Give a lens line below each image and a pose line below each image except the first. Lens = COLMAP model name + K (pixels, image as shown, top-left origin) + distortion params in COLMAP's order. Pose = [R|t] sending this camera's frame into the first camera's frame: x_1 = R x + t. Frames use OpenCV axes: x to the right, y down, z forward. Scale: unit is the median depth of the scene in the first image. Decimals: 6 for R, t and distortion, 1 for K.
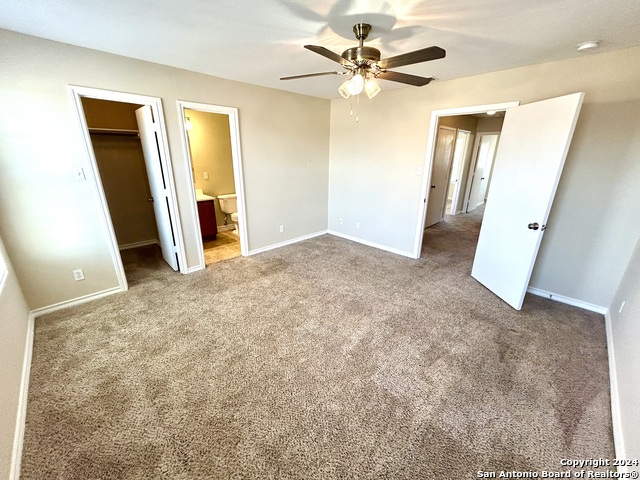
lens RADIAL K [[256.6, 0, 319.5], [0, 256.6, 238.8], [0, 0, 1]] dist [-0.000515, -0.000069]
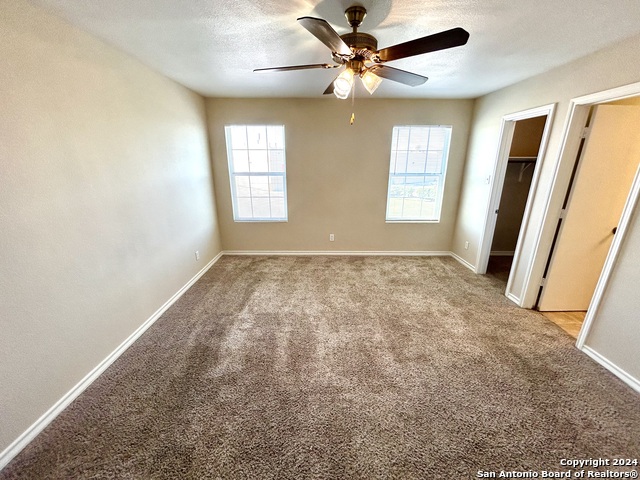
lens RADIAL K [[256.6, 0, 319.5], [0, 256.6, 238.8], [0, 0, 1]] dist [-0.000515, -0.000069]
pose [[-0.706334, 0.186982, -0.682737, 0.621697], [-0.235257, 0.847655, 0.475536, -0.367679], [0.667642, 0.496506, -0.554739, 1.138153]]
